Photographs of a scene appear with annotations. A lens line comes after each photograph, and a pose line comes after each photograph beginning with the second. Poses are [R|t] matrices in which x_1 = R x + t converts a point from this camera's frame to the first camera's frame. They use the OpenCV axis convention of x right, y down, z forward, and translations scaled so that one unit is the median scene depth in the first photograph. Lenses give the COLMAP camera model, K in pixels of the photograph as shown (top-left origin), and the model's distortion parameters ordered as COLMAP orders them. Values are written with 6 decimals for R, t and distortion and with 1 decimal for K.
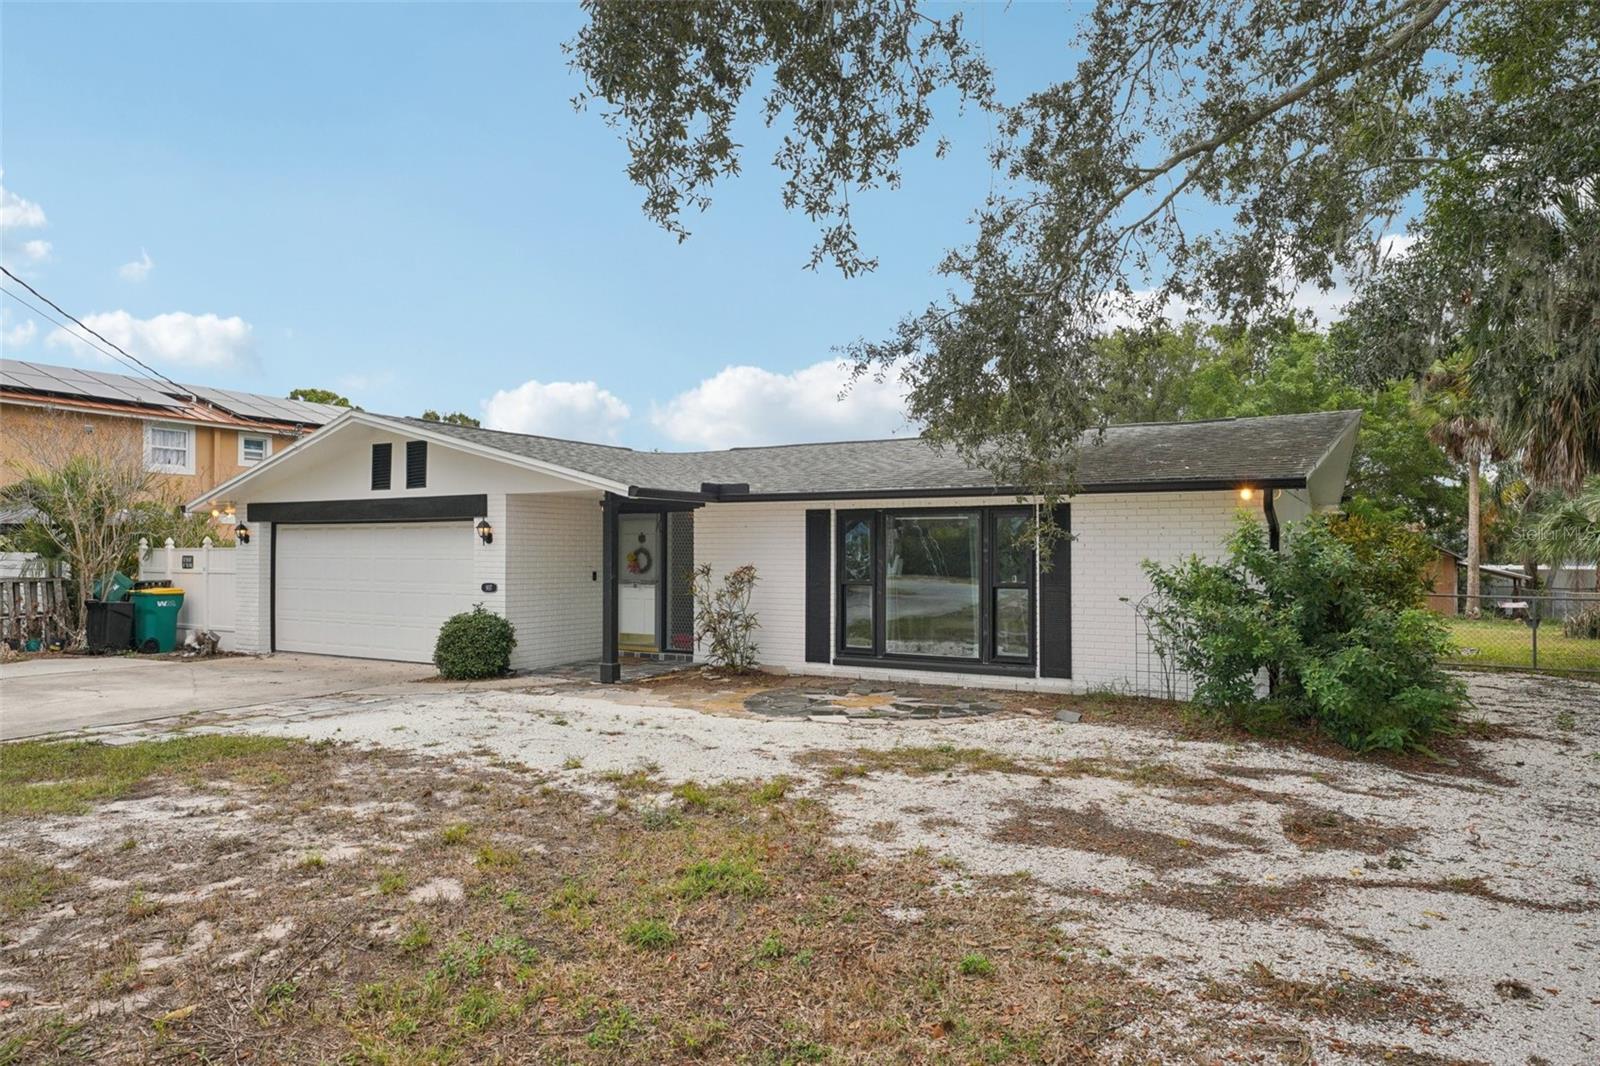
lens RADIAL K [[990.2, 0, 800.0], [0, 990.2, 533.0], [0, 0, 1]] dist [0.023357, 0.000154]
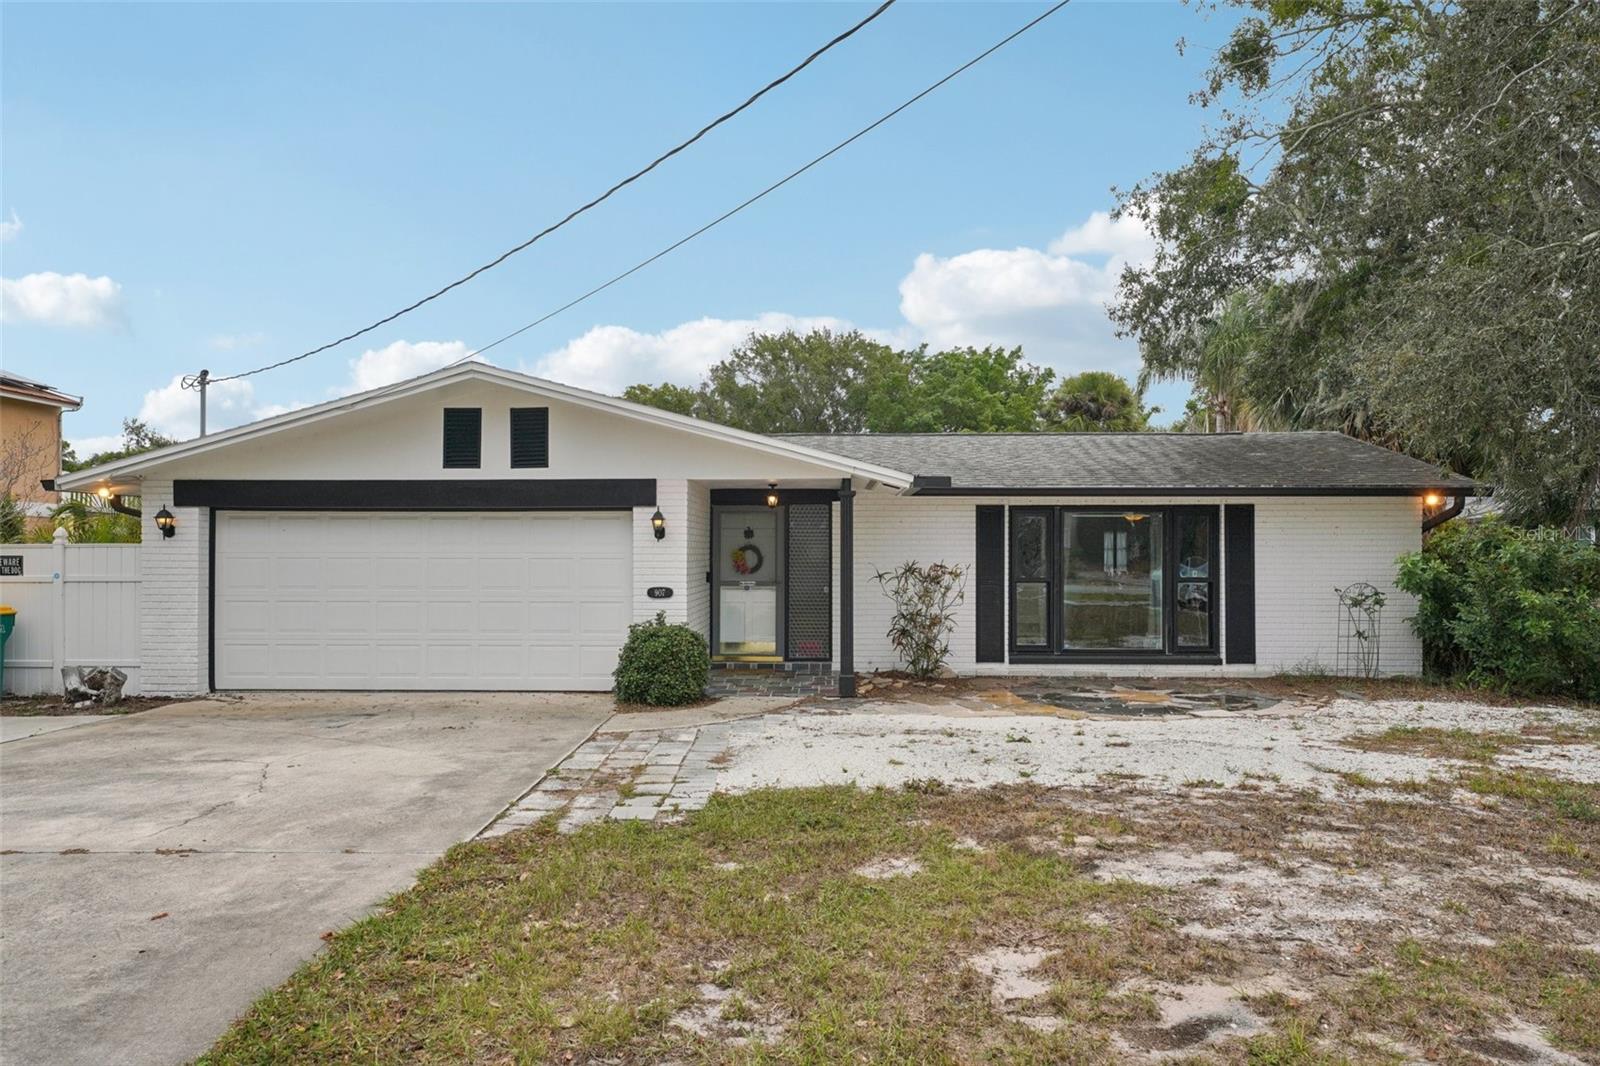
lens RADIAL K [[1018.4, 0, 800.0], [0, 1018.4, 533.0], [0, 0, 1]] dist [0.028484, 0.000334]
pose [[0.883078, 0.005963, 0.469188, -0.611543], [-0.007659, 0.999969, 0.001707, 0.003433], [-0.469163, -0.005101, 0.883097, 0.202122]]
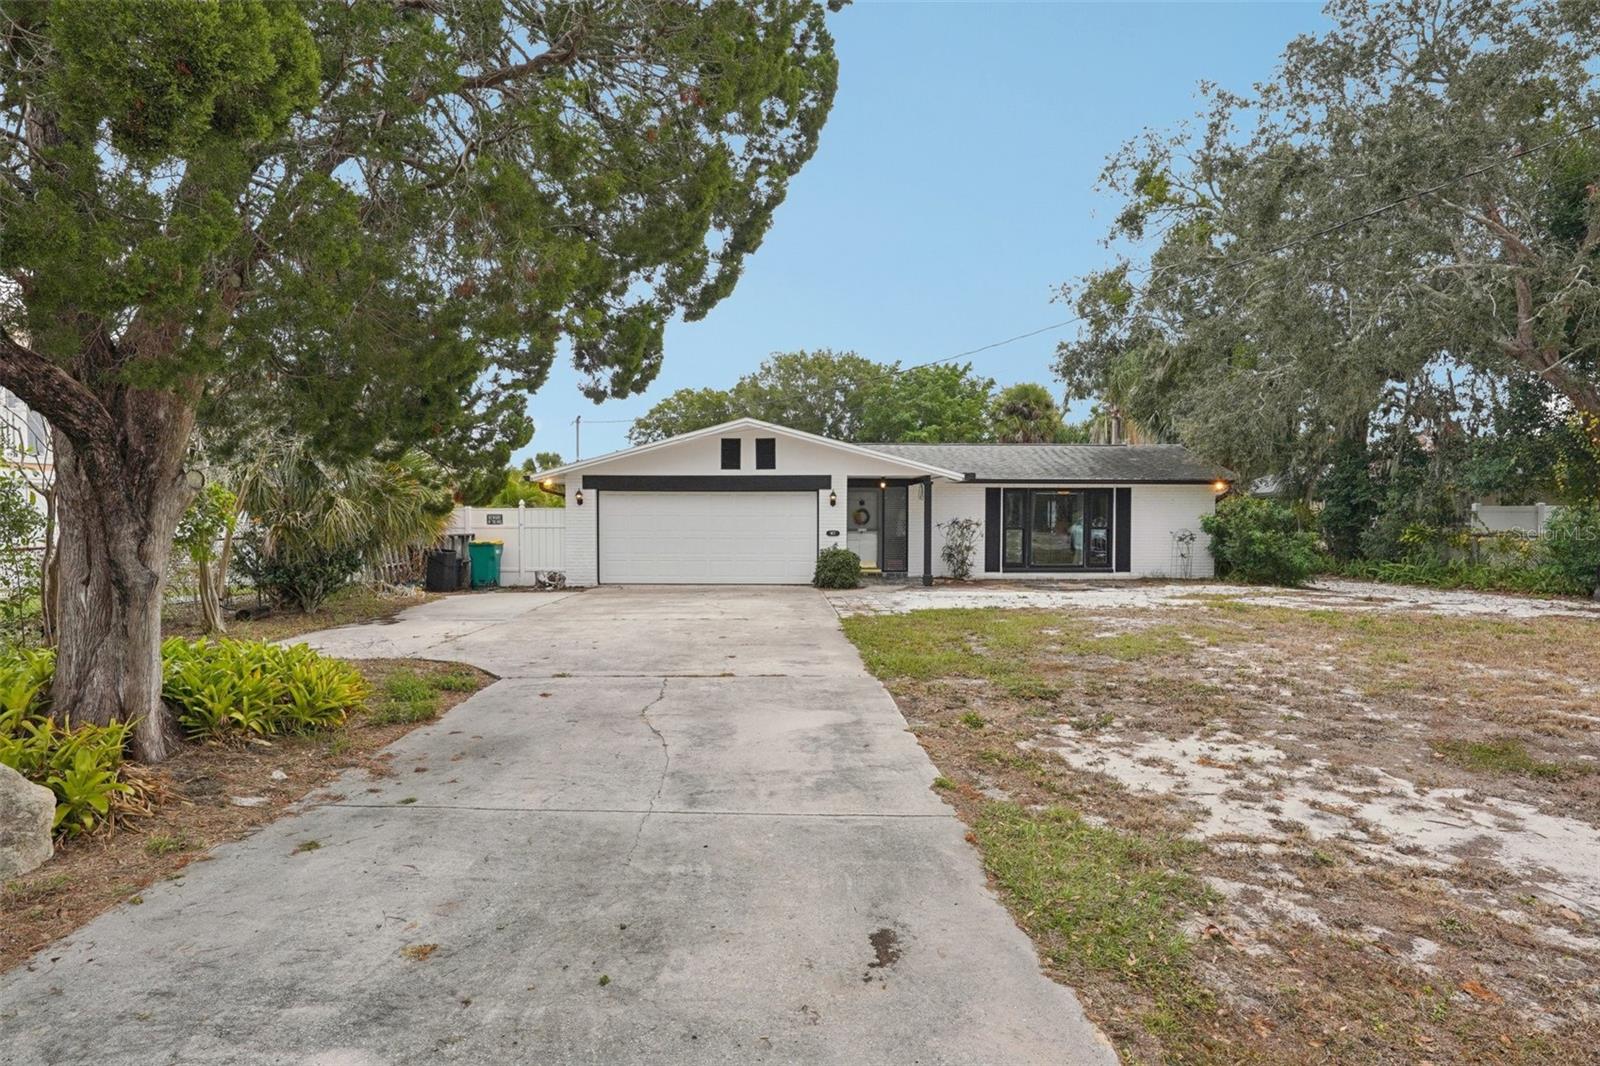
lens RADIAL K [[857.6, 0, 800.0], [0, 857.6, 533.0], [0, 0, 1]] dist [-0.021868, -0.000096]
pose [[0.864490, -0.012773, 0.502487, -1.066723], [-0.008722, 0.999145, 0.040404, -0.001101], [-0.502574, -0.039312, 0.863640, -0.176026]]
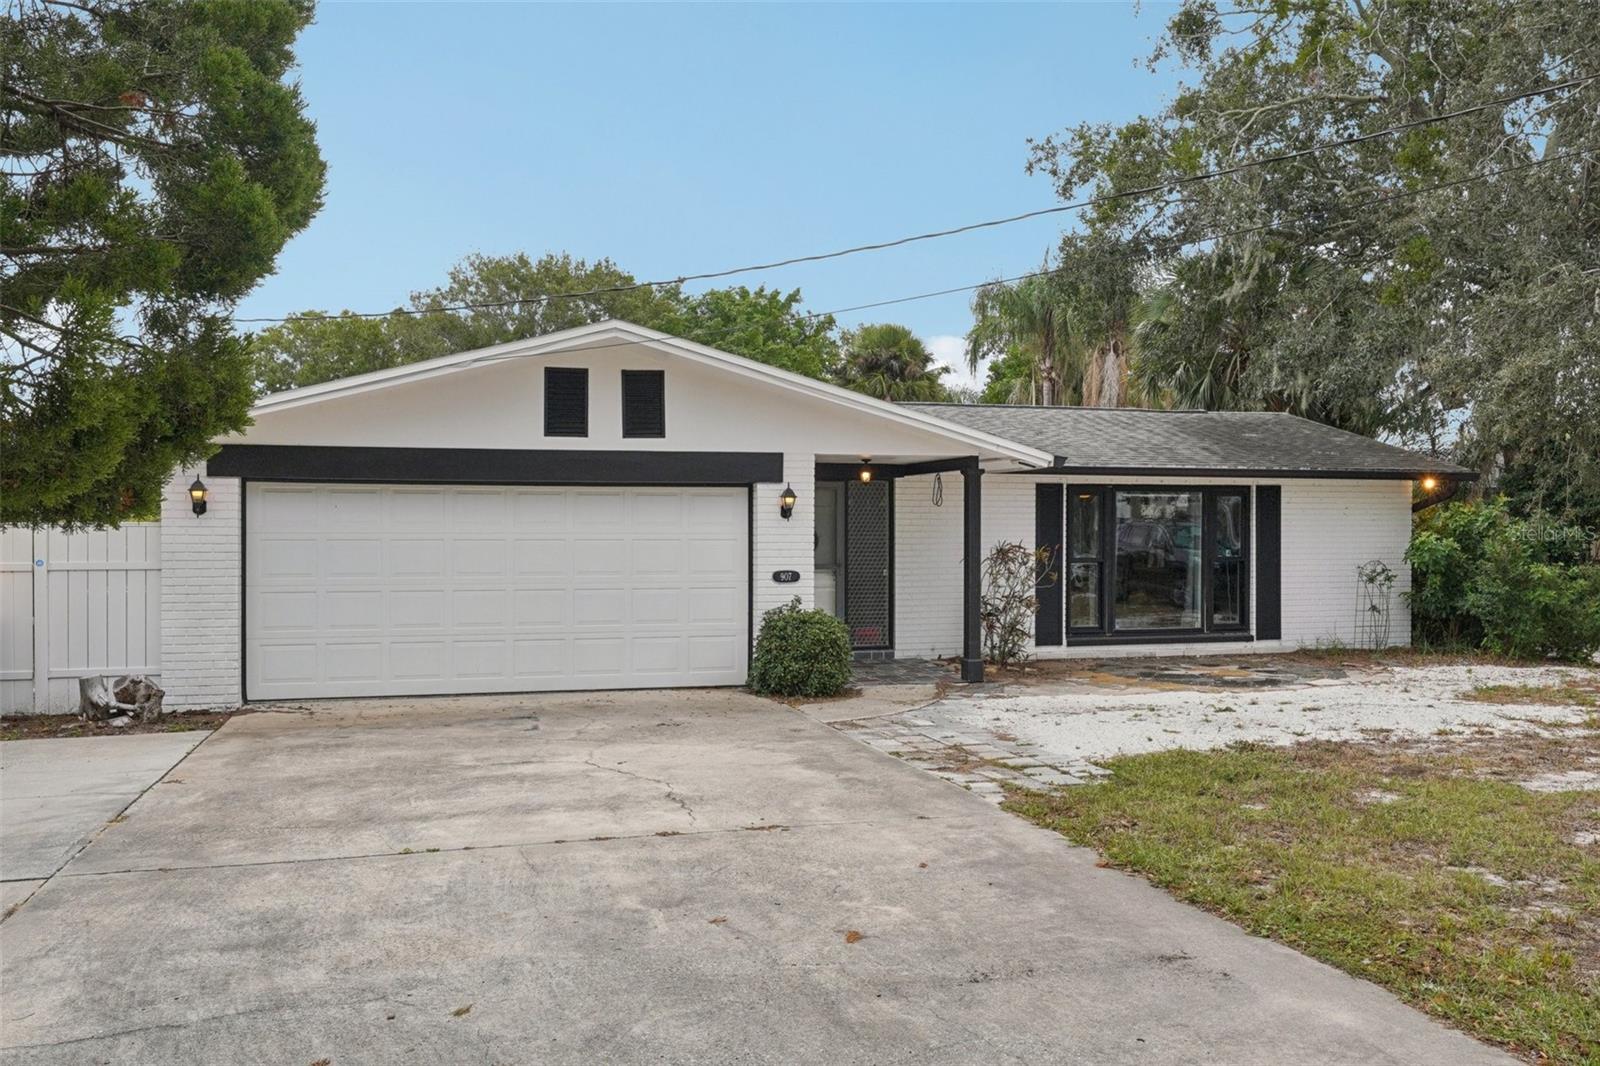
lens RADIAL K [[1278.2, 0, 800.0], [0, 1278.2, 533.0], [0, 0, 1]] dist [0.001712, 0.003741]
pose [[0.703507, -0.004609, 0.710674, -1.005078], [-0.013047, 0.999727, 0.019399, 0.002910], [-0.710569, -0.022919, 0.703254, 0.311036]]
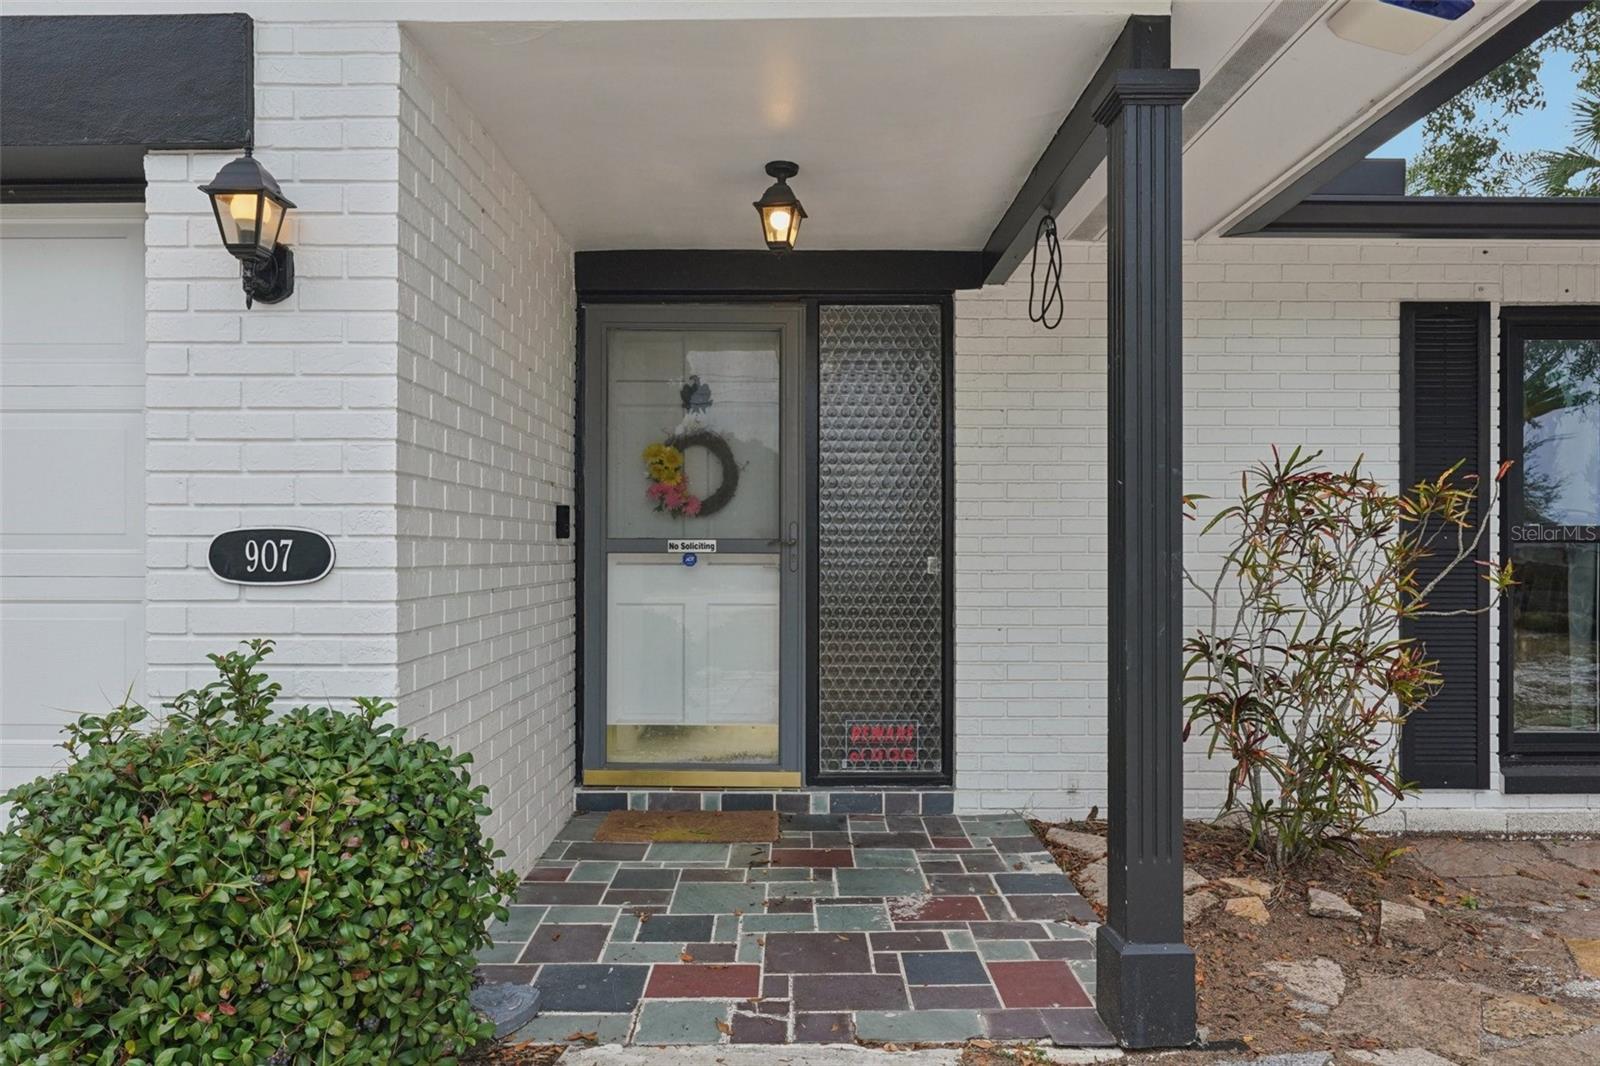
lens RADIAL K [[1111.3, 0, 800.0], [0, 1111.3, 533.0], [0, 0, 1]] dist [0.003884, -0.001275]
pose [[0.864489, 0.006800, 0.502606, -0.333329], [-0.009048, 0.999957, 0.002033, 0.050252], [-0.502570, -0.006305, 0.864513, 0.790962]]
